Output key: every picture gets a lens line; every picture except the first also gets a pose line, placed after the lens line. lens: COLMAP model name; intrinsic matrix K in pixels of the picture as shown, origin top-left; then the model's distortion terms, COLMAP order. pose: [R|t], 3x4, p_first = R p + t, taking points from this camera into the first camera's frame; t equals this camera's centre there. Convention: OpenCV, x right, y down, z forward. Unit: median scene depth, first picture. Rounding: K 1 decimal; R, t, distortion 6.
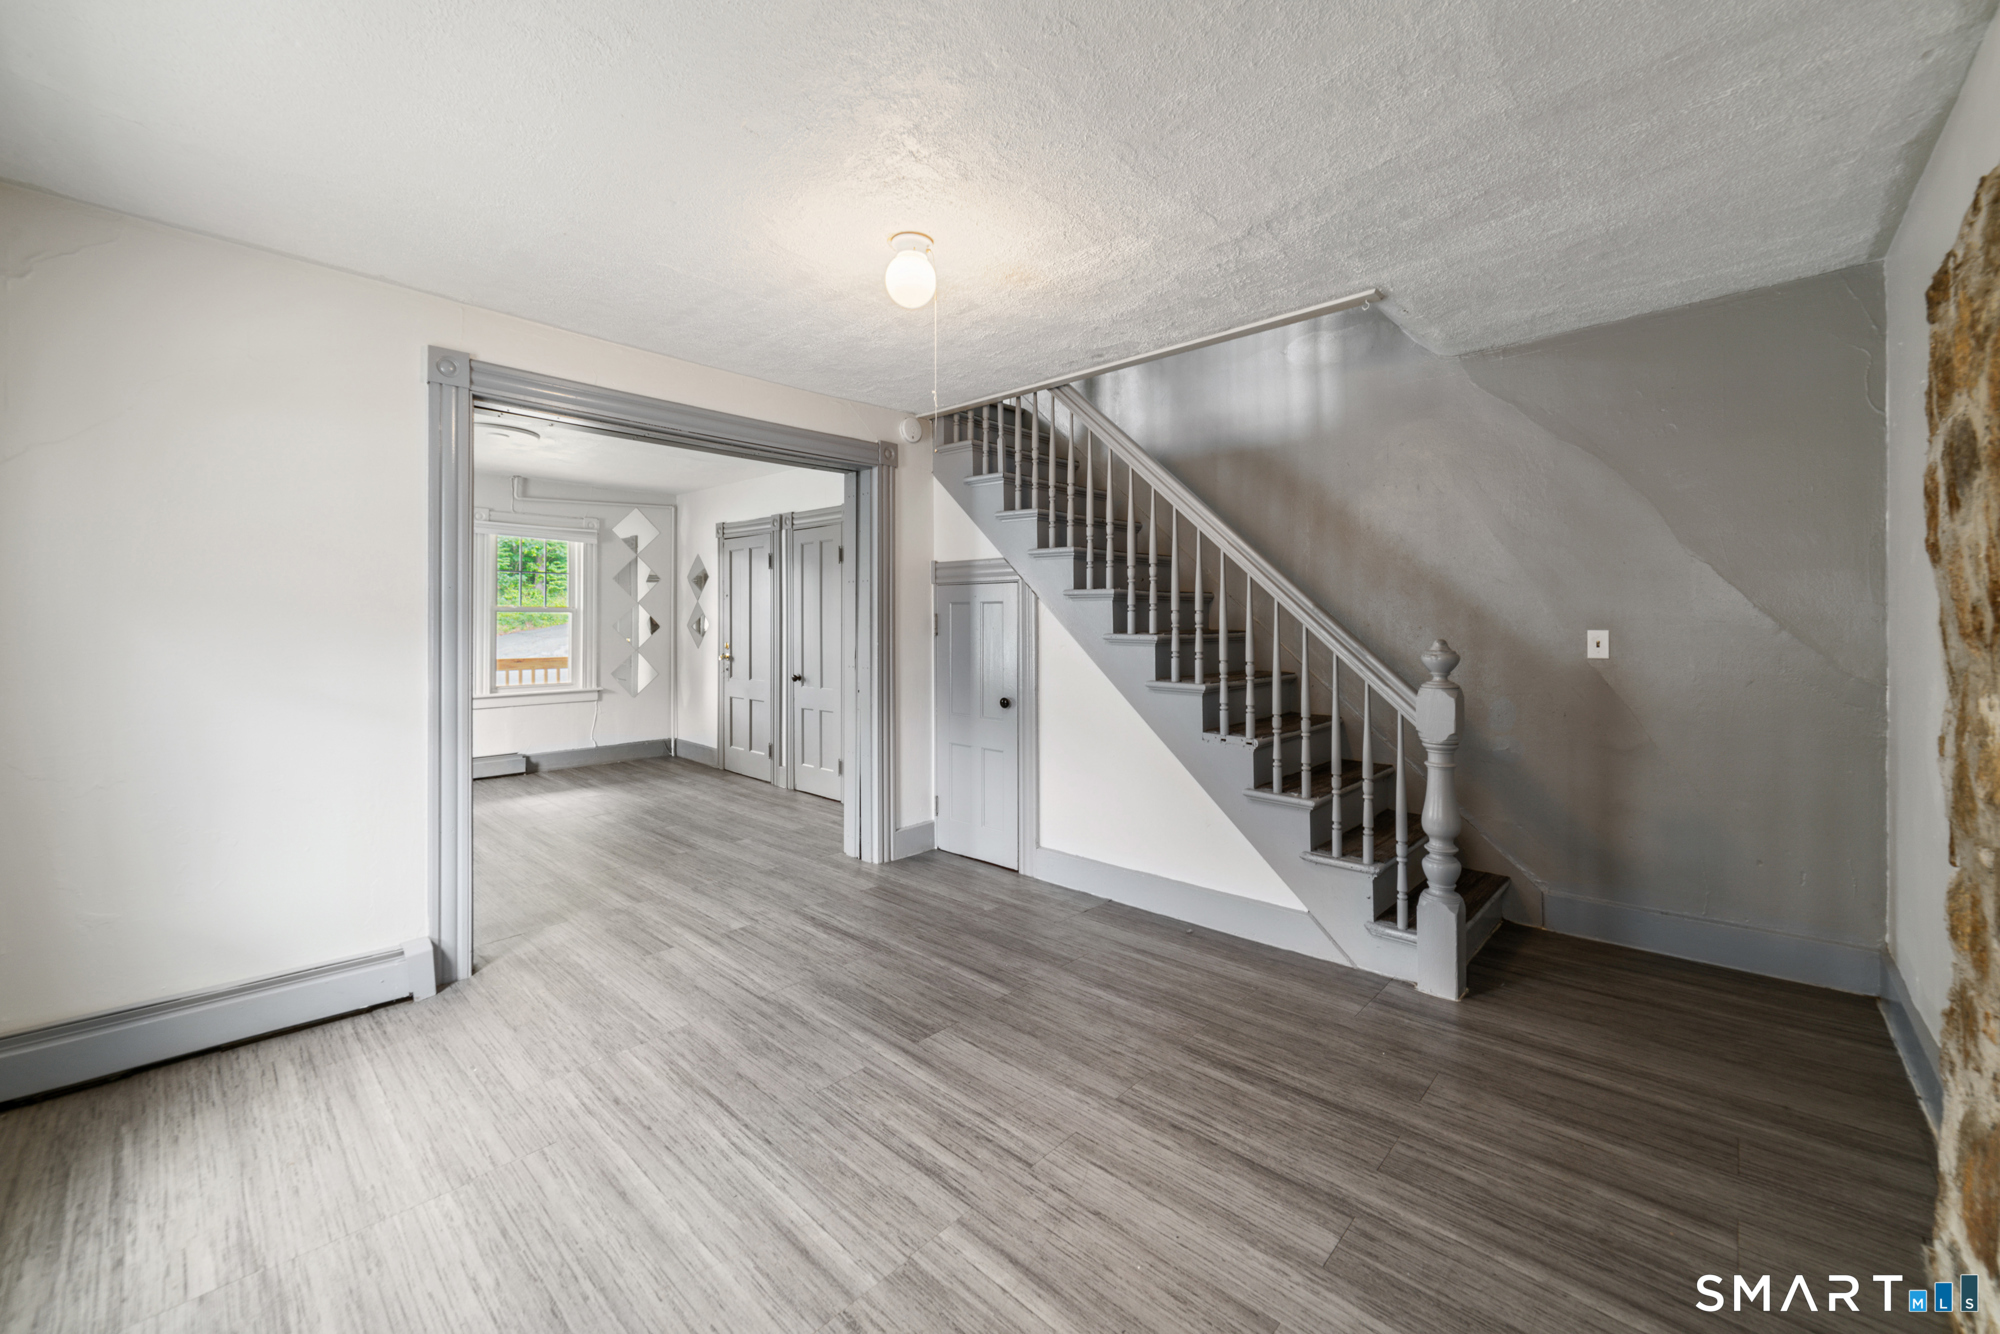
lens RADIAL K [[788.8, 0, 996.8], [0, 788.8, 618.0], [0, 0, 1]] dist [0.001722, 0.000808]
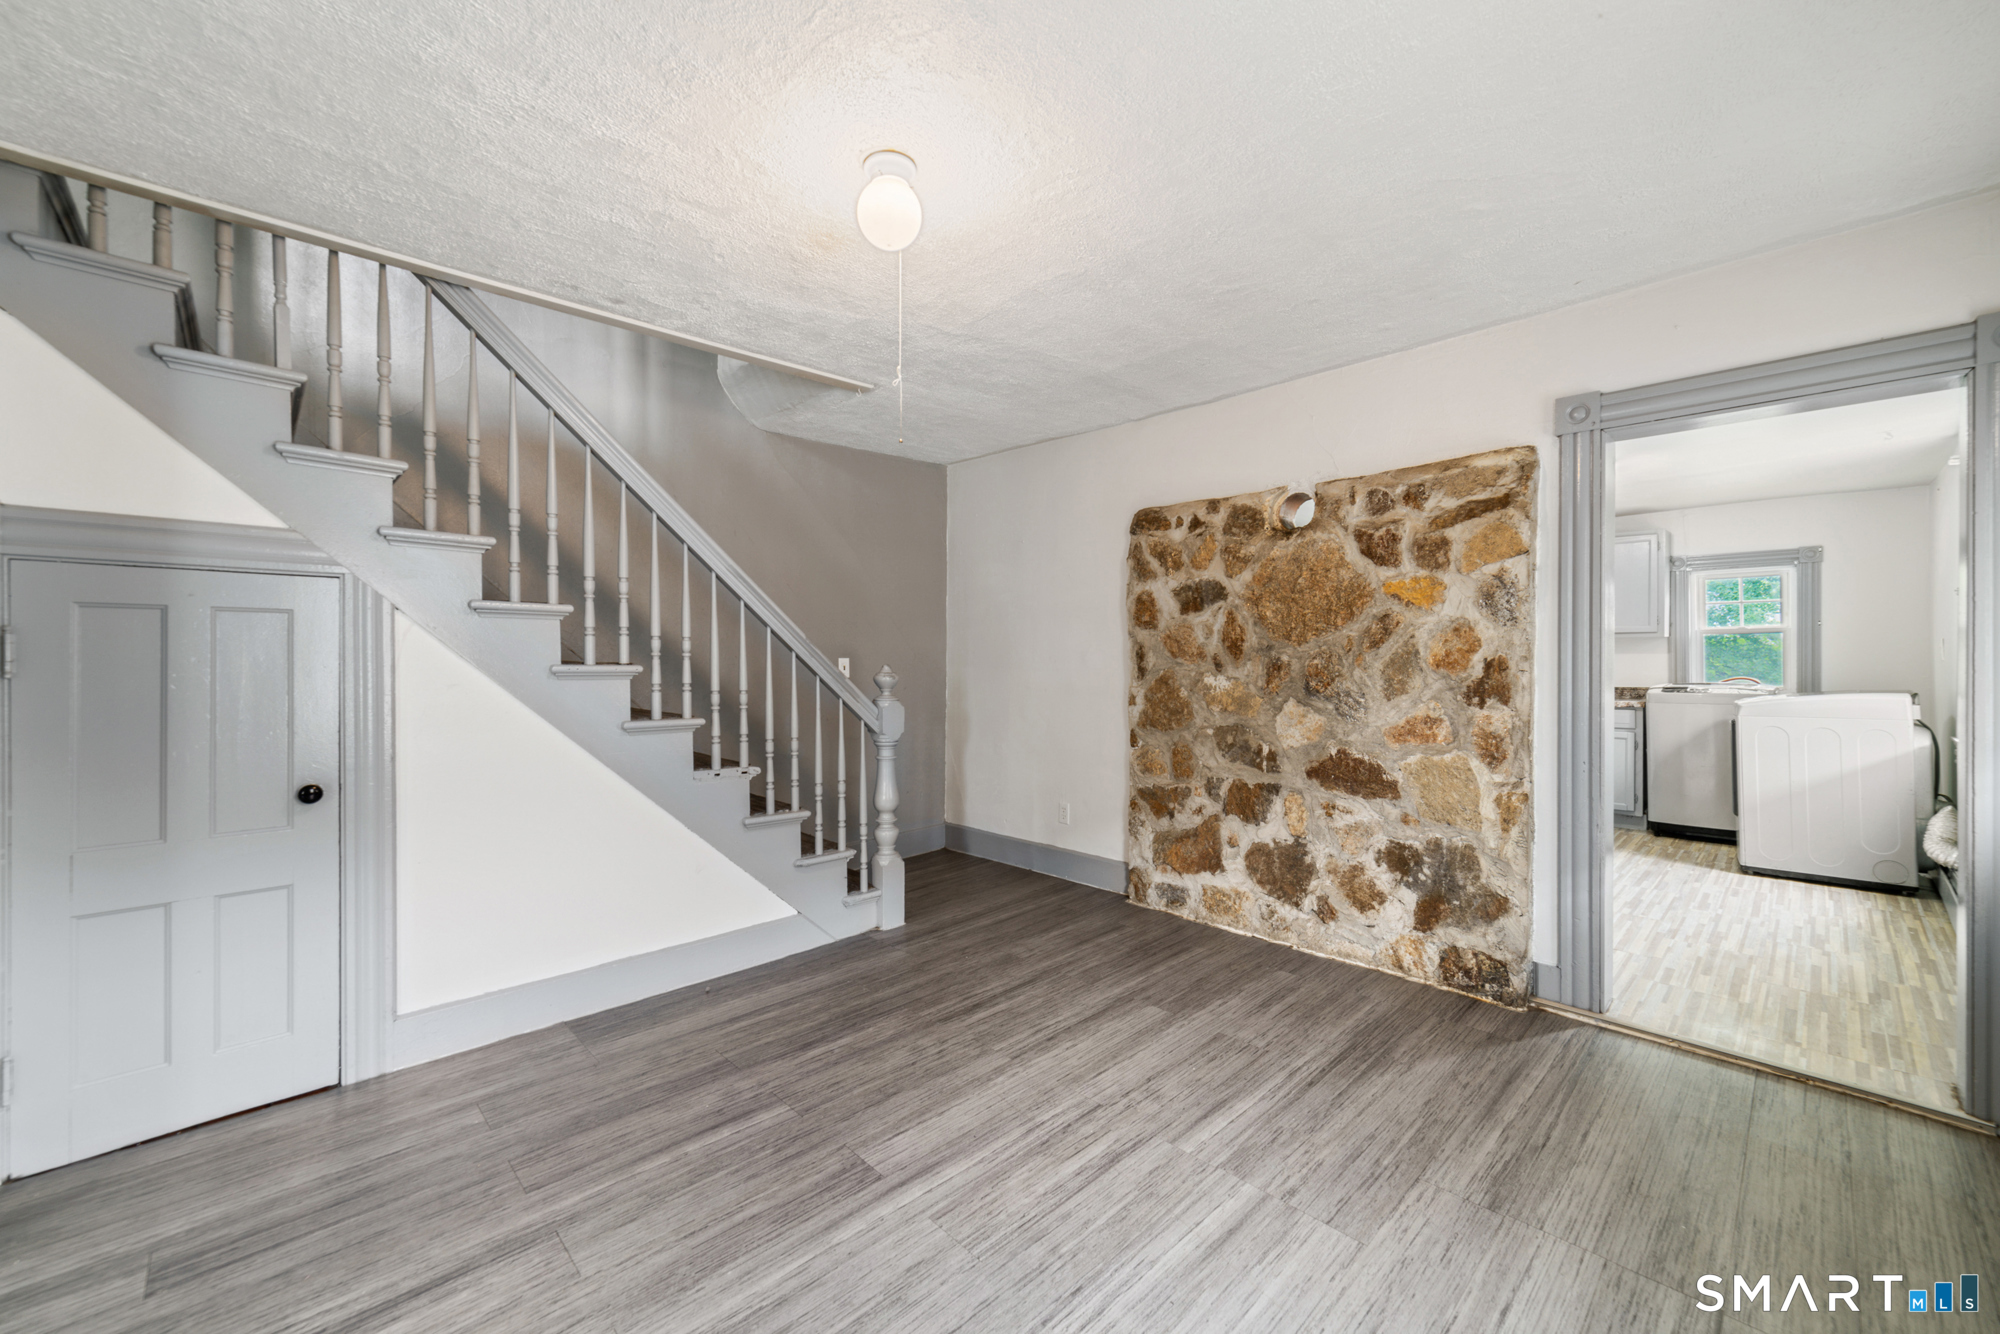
lens RADIAL K [[788.8, 0, 1006.4], [0, 788.8, 659.0], [0, 0, 1]] dist [0.001722, 0.000808]
pose [[0.046959, -0.003854, 0.998889, -0.661148], [-0.007836, 0.999960, 0.004226, 0.008354], [-0.998866, -0.008025, 0.046927, 0.625767]]
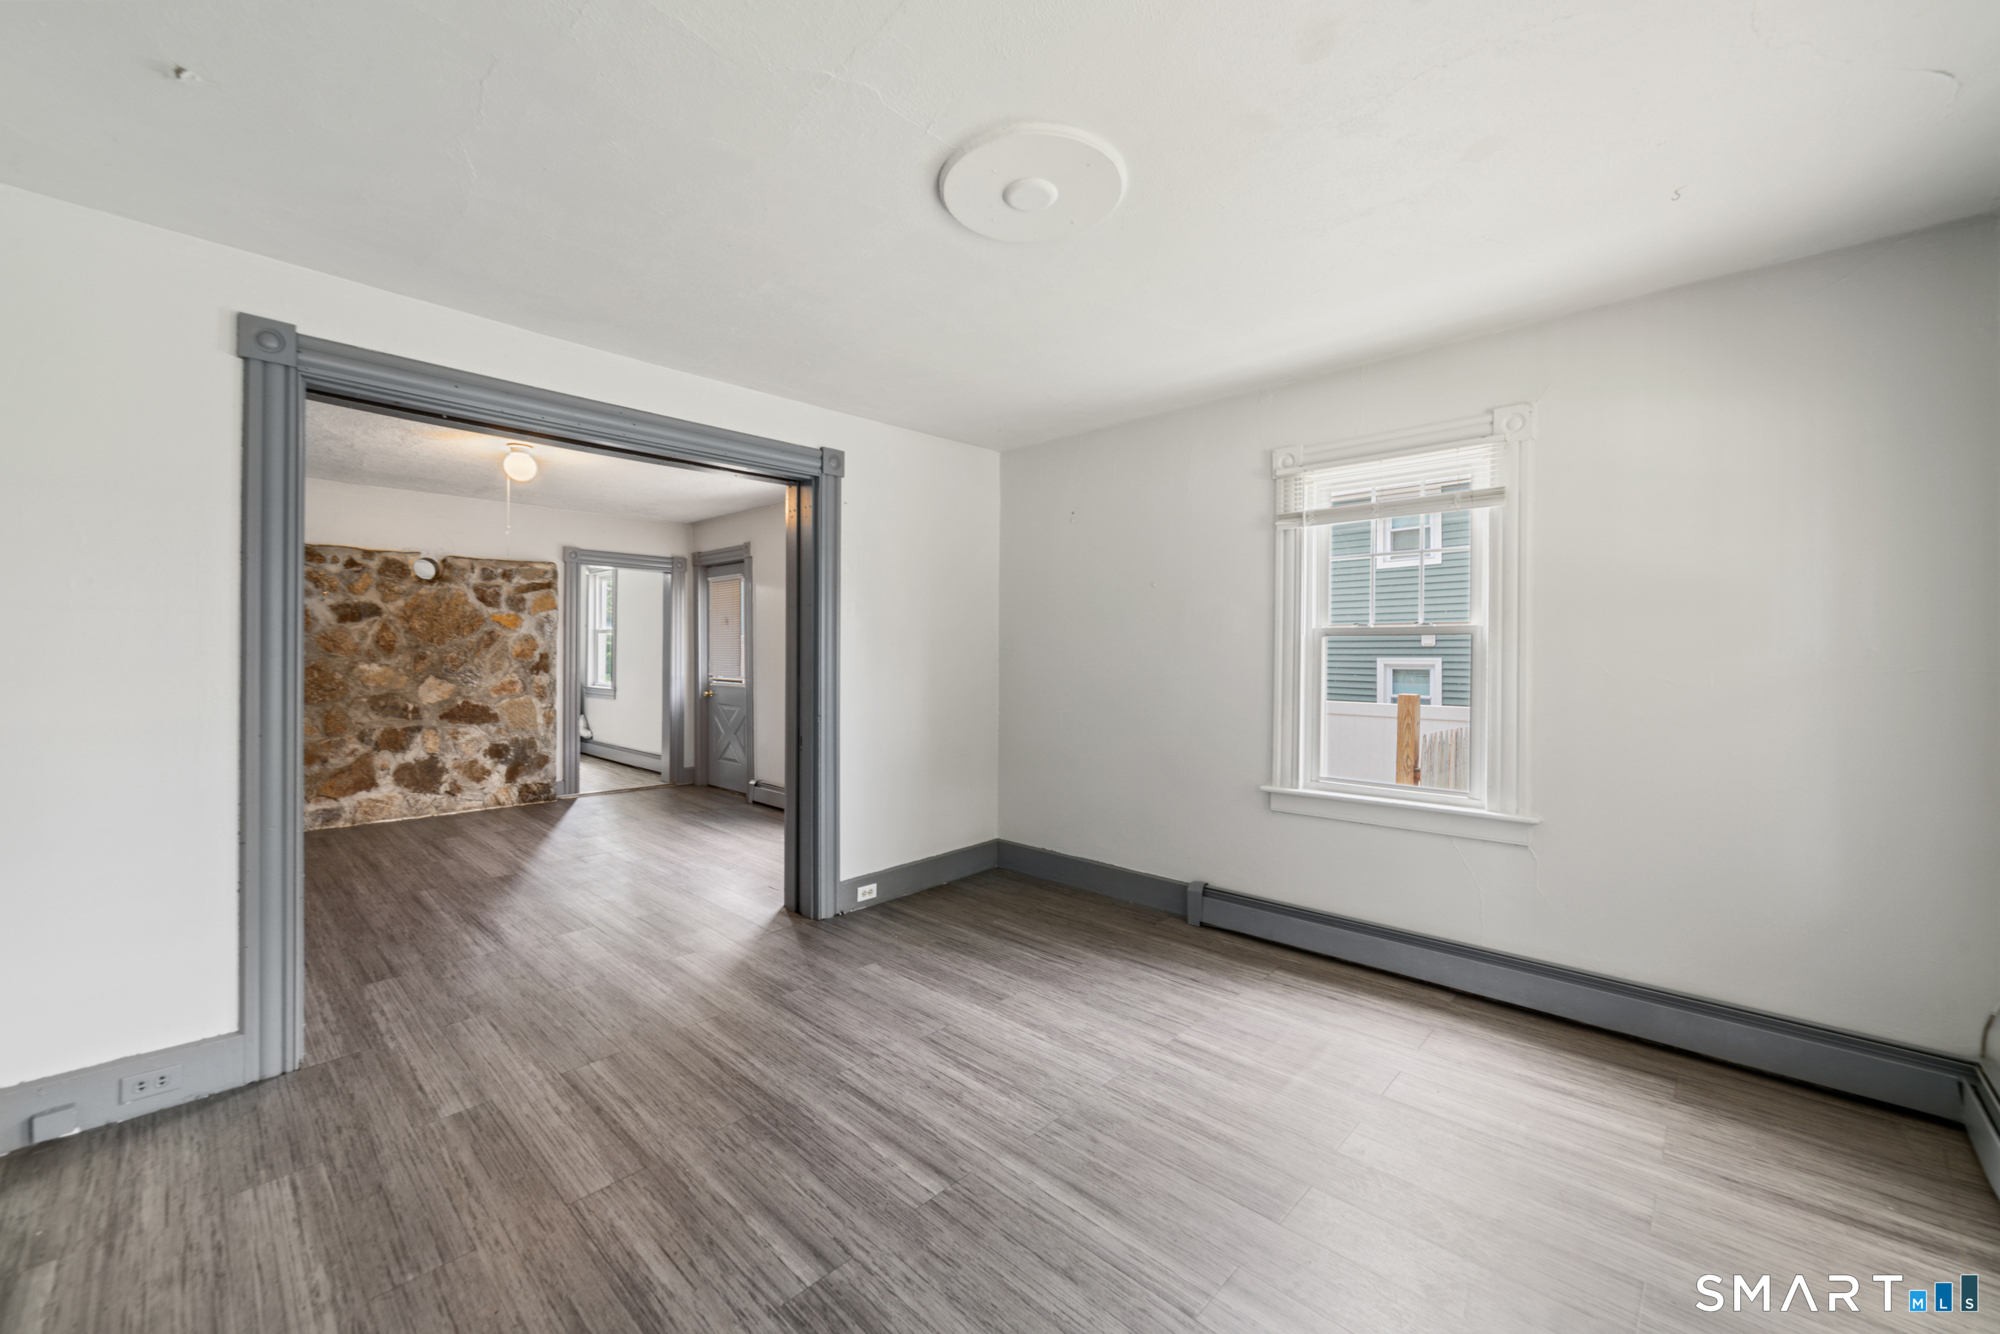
lens RADIAL K [[788.8, 0, 1021.9], [0, 788.8, 657.9], [0, 0, 1]] dist [0.001722, 0.000808]
pose [[-0.999877, -0.009357, -0.012621, -0.953230], [-0.009356, 0.999956, -0.000159, 0.008373], [0.012622, -0.000041, -0.999920, 2.154968]]
